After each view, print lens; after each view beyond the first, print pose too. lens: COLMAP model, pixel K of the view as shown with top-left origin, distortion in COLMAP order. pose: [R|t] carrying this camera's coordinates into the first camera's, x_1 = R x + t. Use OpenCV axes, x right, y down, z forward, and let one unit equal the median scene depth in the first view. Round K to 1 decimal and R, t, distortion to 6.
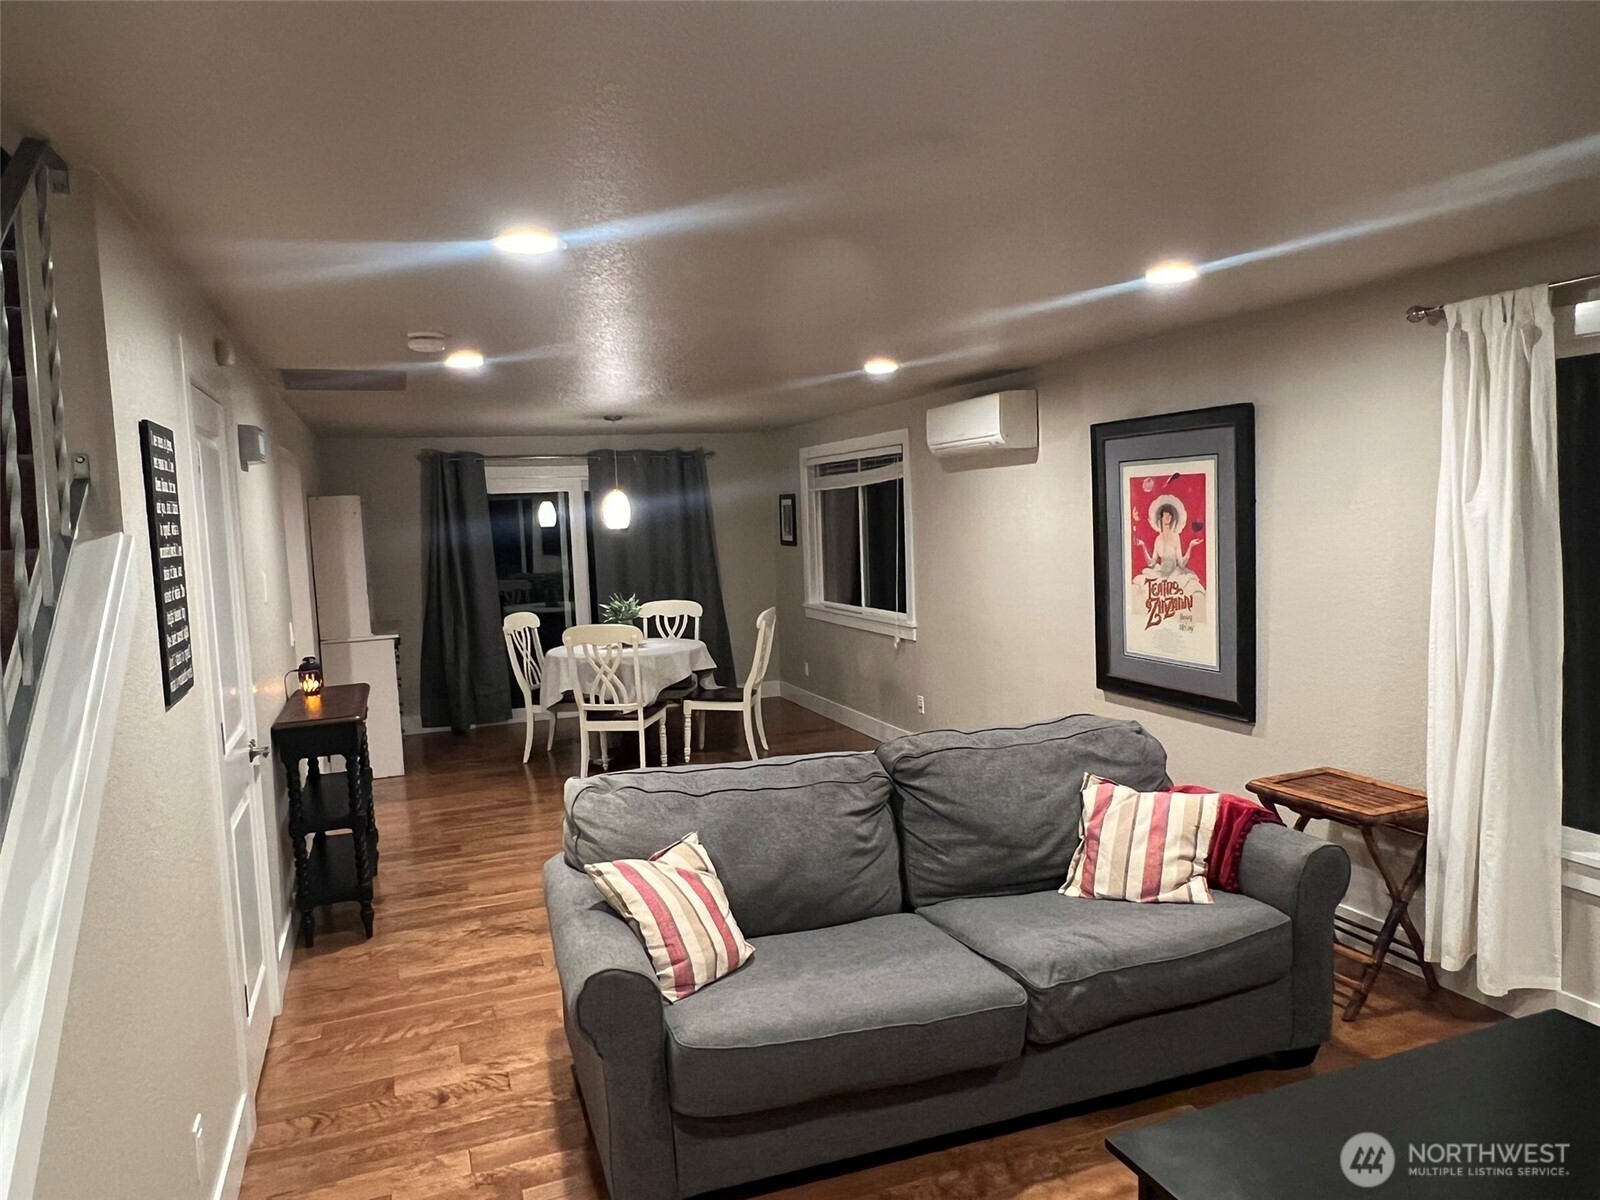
lens RADIAL K [[1073.7, 0, 799.4], [0, 1073.7, 608.6], [0, 0, 1]] dist [-0.018689, 0.004716]
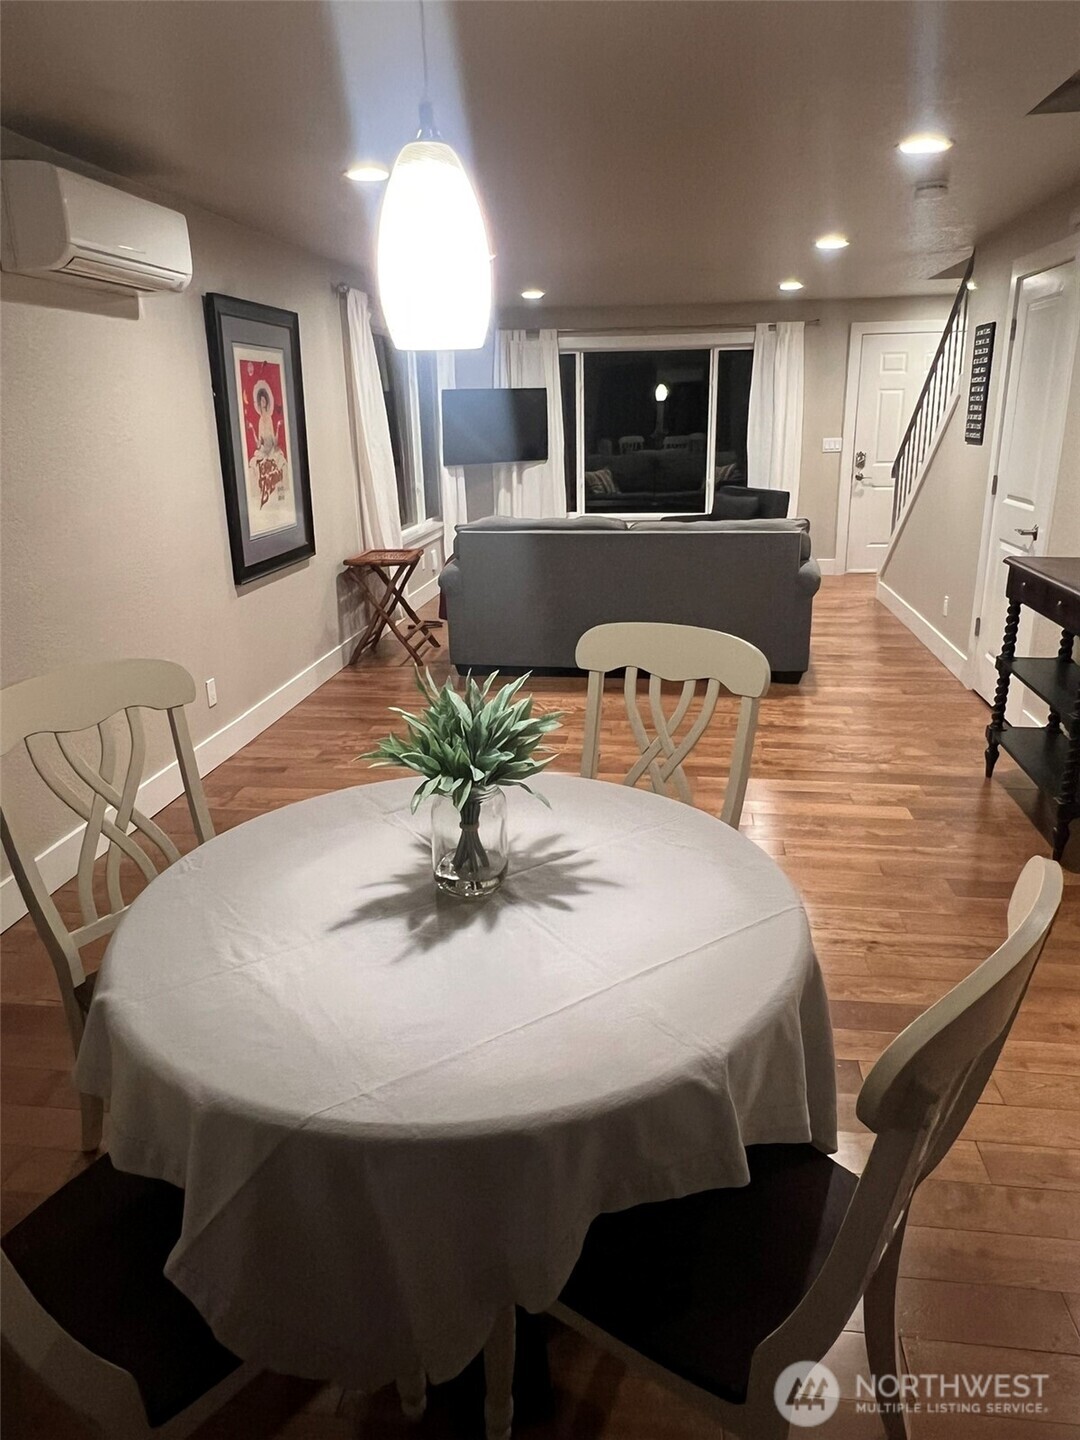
lens RADIAL K [[966.3, 0, 542.7], [0, 966.3, 711.6], [0, 0, 1]] dist [-0.018689, 0.004716]
pose [[-0.877618, -0.095893, 0.469671, -0.420122], [0.090368, 0.929123, 0.358560, -0.118519], [-0.470765, 0.357121, -0.806749, 1.798992]]
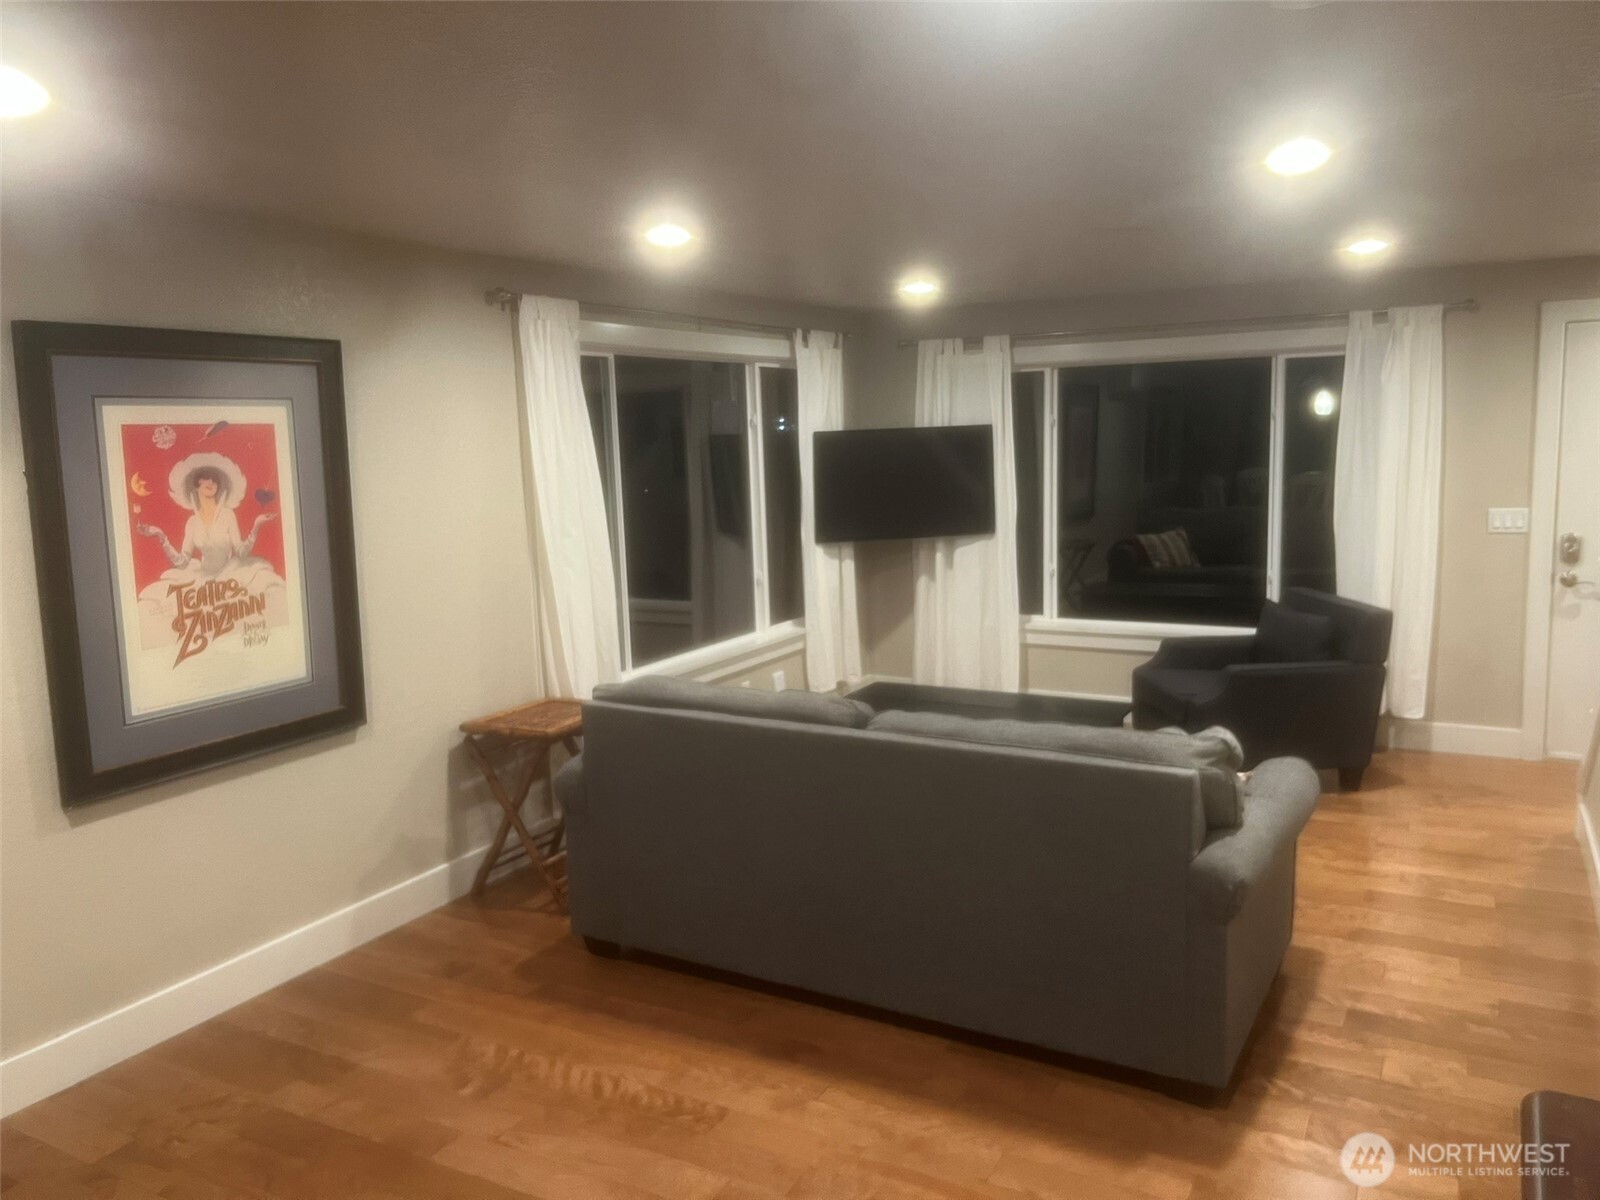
lens RADIAL K [[1200.0, 0, 793.6], [0, 1200.0, 593.9], [0, 0, 1]] dist [0.063741, -0.074316]
pose [[-0.644041, -0.053313, 0.763131, -0.475269], [0.117665, 0.978794, 0.167683, -0.103897], [-0.755887, 0.197789, -0.624111, 1.213549]]
